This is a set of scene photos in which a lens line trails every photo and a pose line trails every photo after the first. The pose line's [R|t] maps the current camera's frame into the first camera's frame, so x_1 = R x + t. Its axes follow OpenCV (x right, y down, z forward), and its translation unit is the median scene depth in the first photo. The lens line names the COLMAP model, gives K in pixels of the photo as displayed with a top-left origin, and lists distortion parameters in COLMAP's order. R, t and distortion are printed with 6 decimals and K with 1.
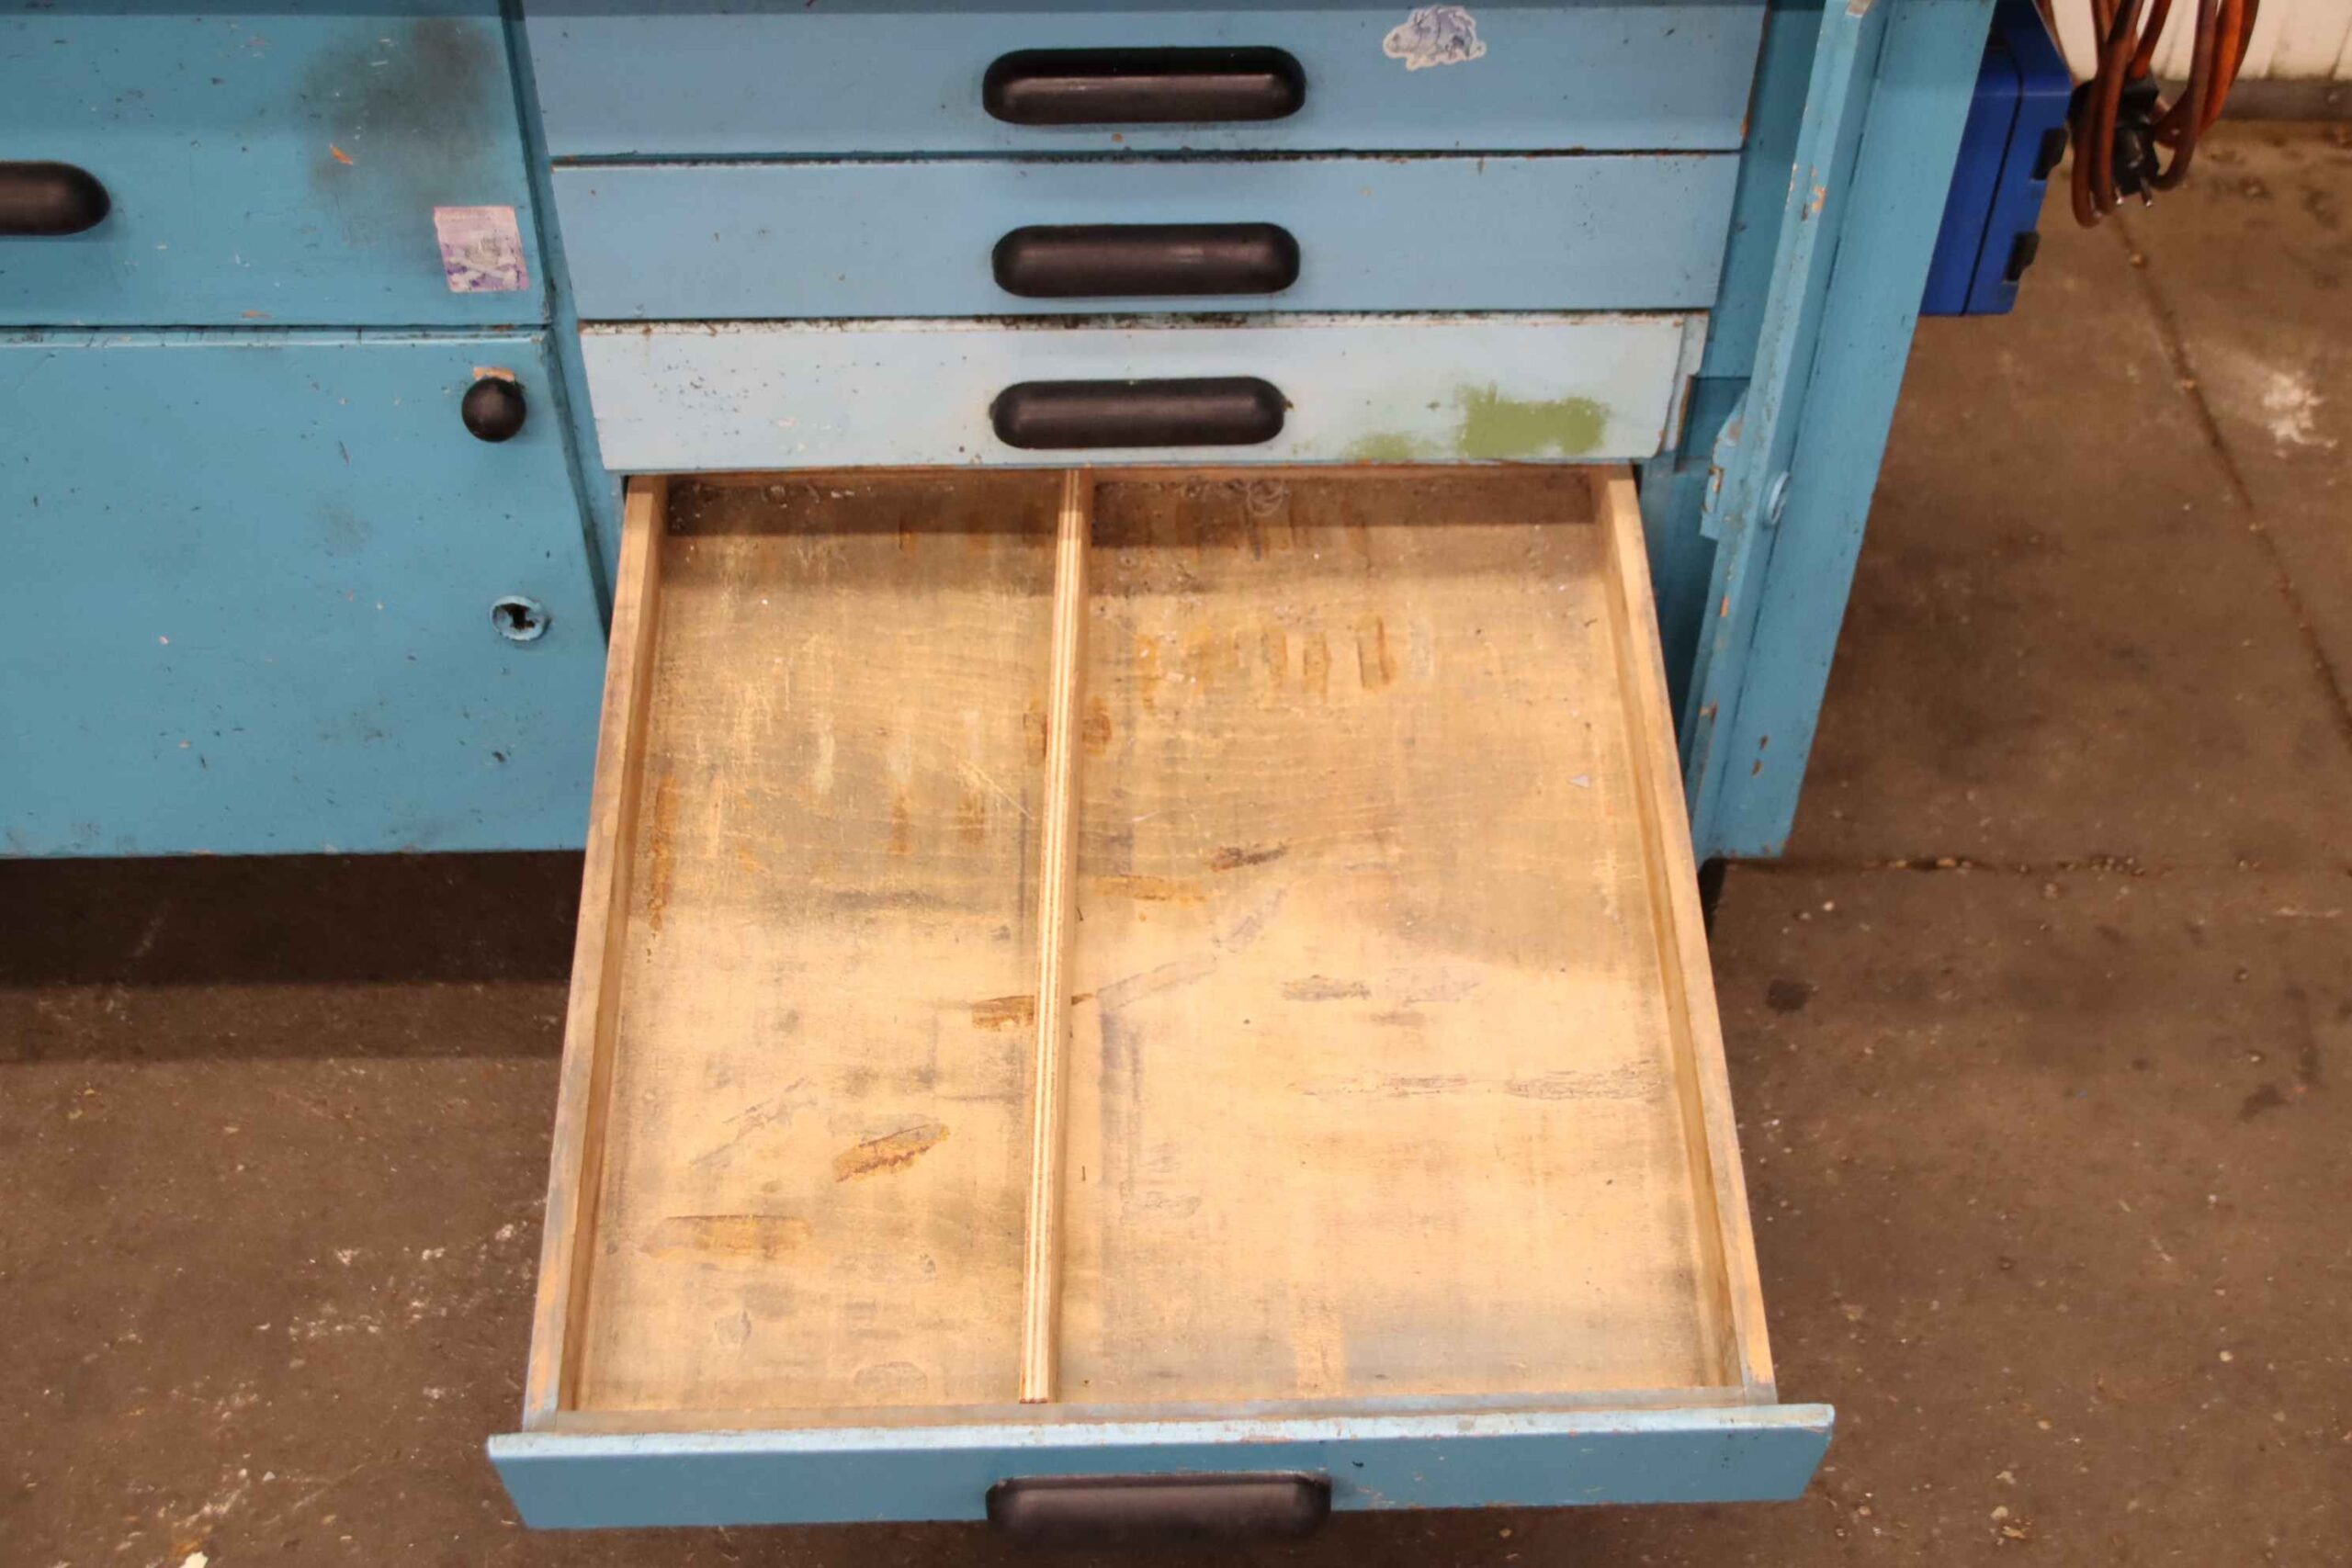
lens RADIAL K [[2781.0, 0, 1180.7], [0, 2781.0, 788.2], [0, 0, 1]] dist [-0.073830, 0.235168]
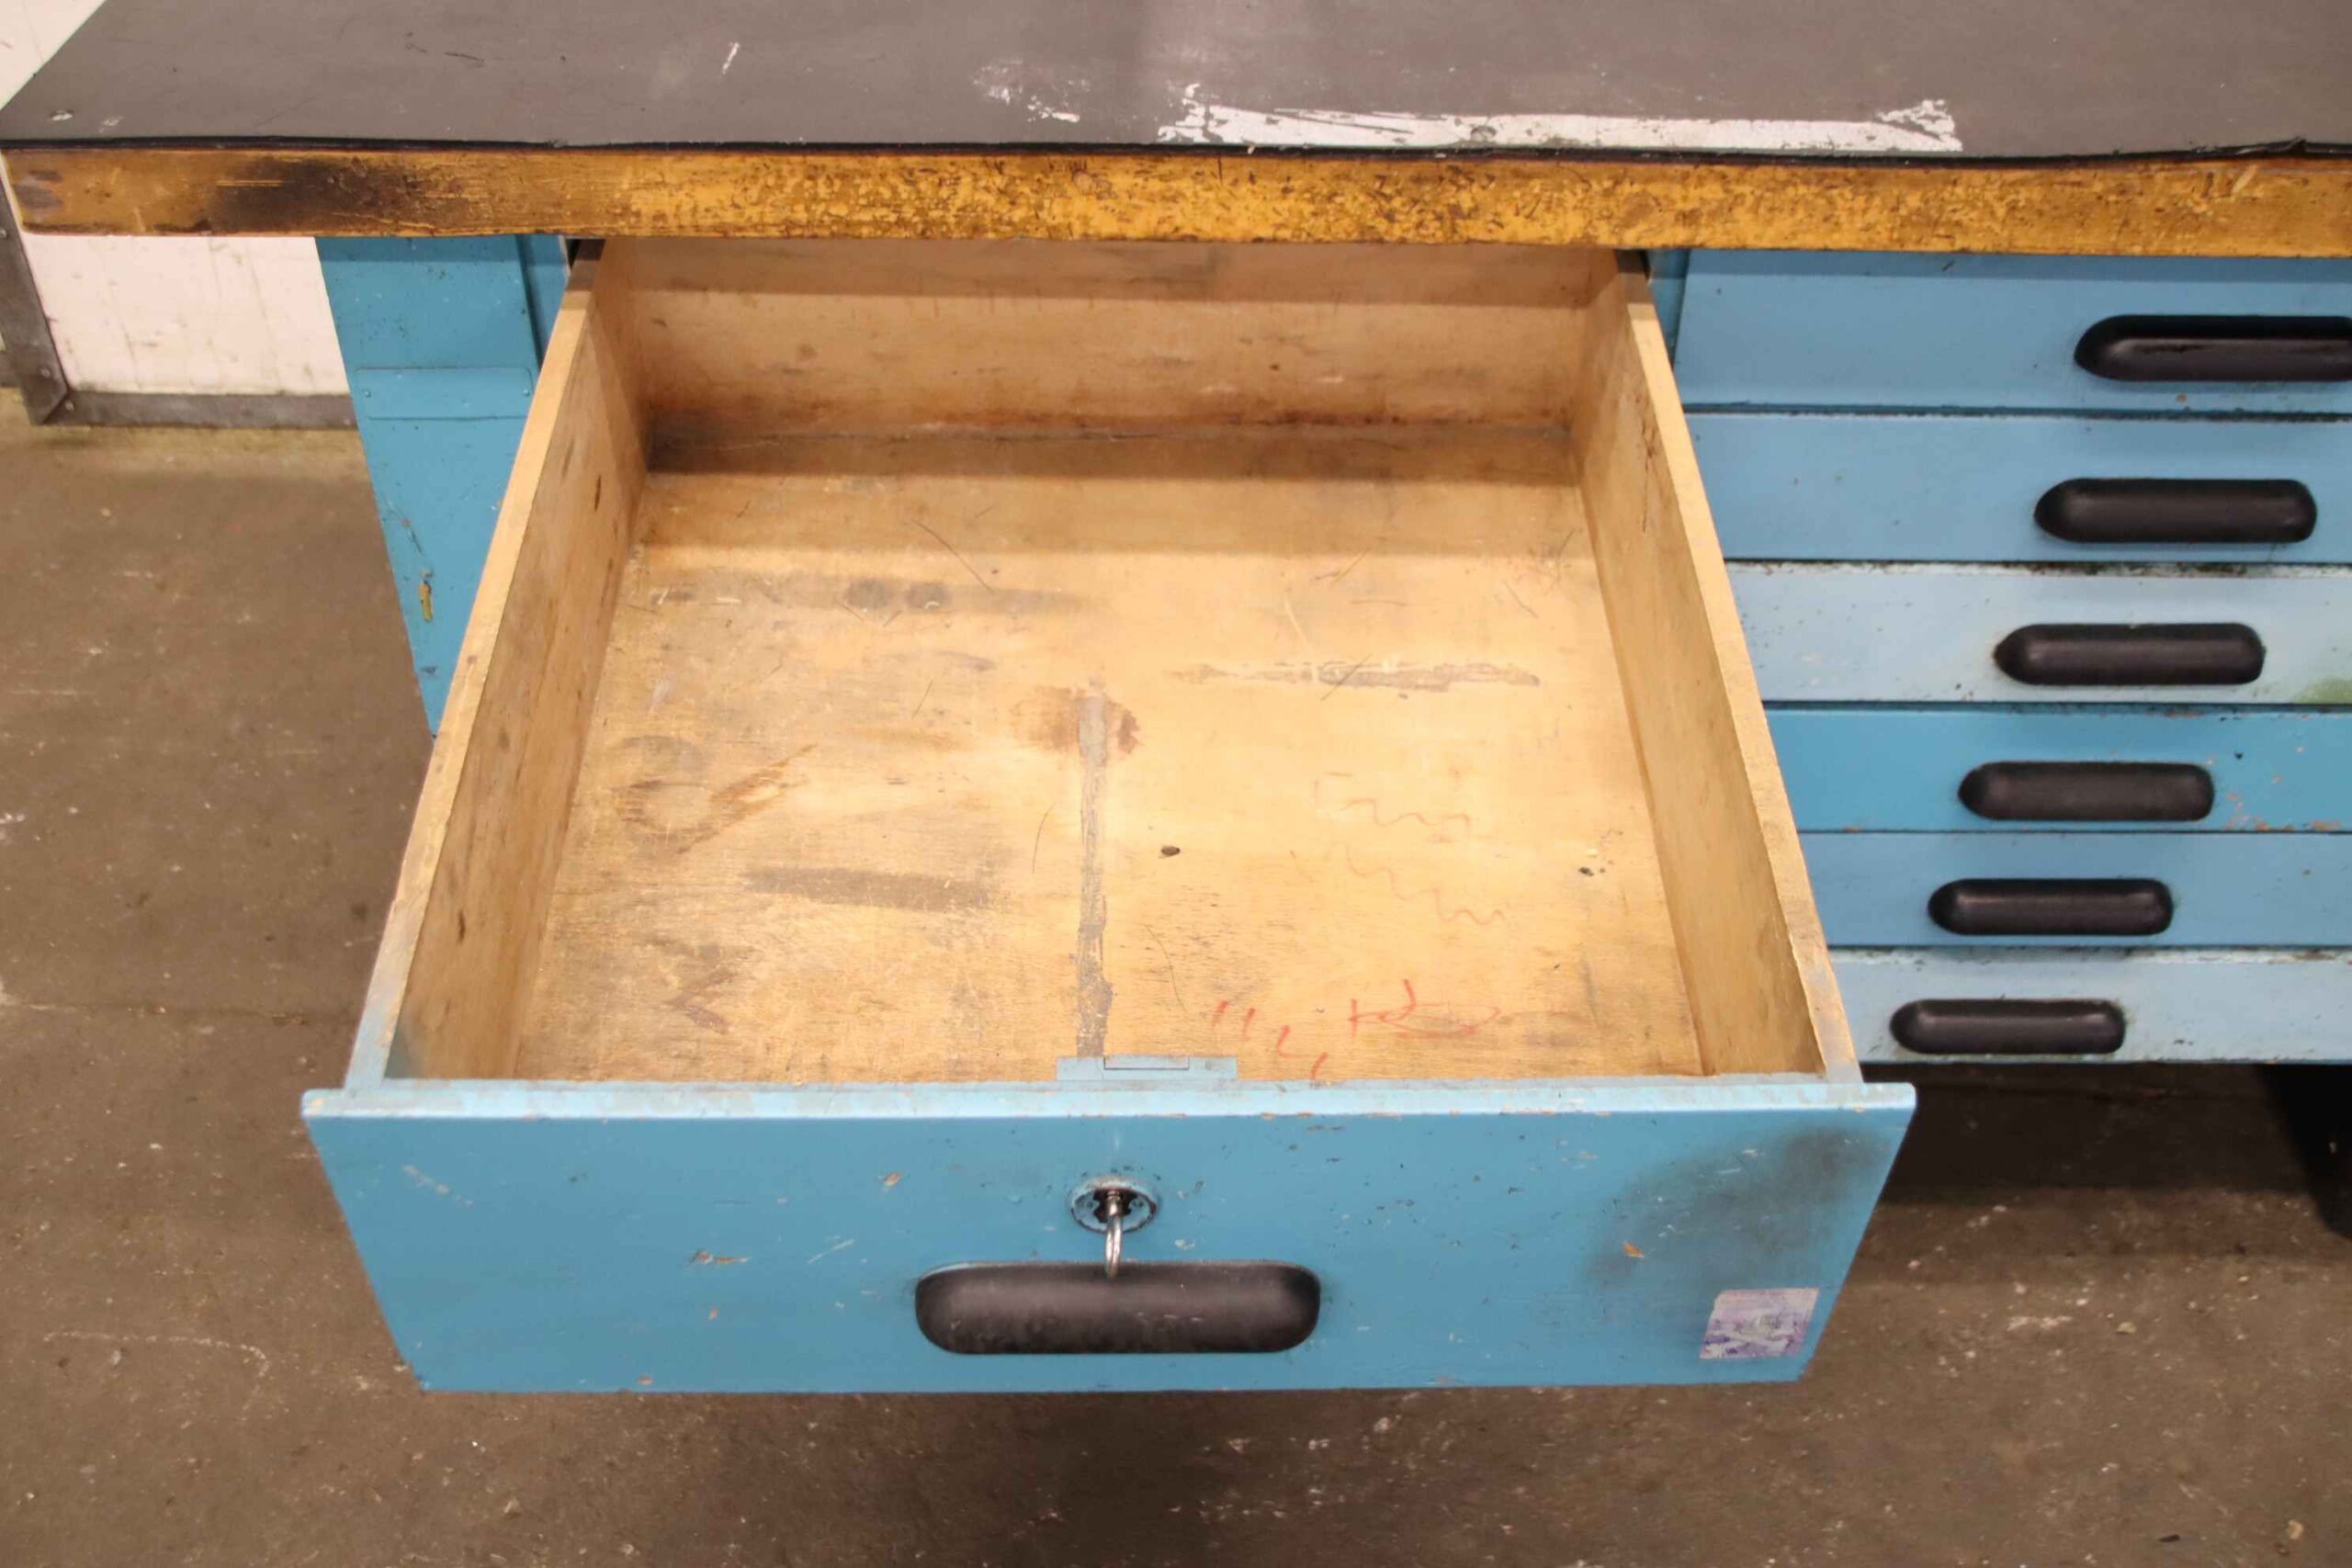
lens RADIAL K [[2412.9, 0, 1181.2], [0, 2412.9, 783.0], [0, 0, 1]] dist [-0.116614, 0.167879]
pose [[0.999395, 0.016076, -0.030850, -0.338062], [-0.019821, 0.991934, -0.125195, 0.037174], [0.028589, 0.125731, 0.991652, 0.064260]]
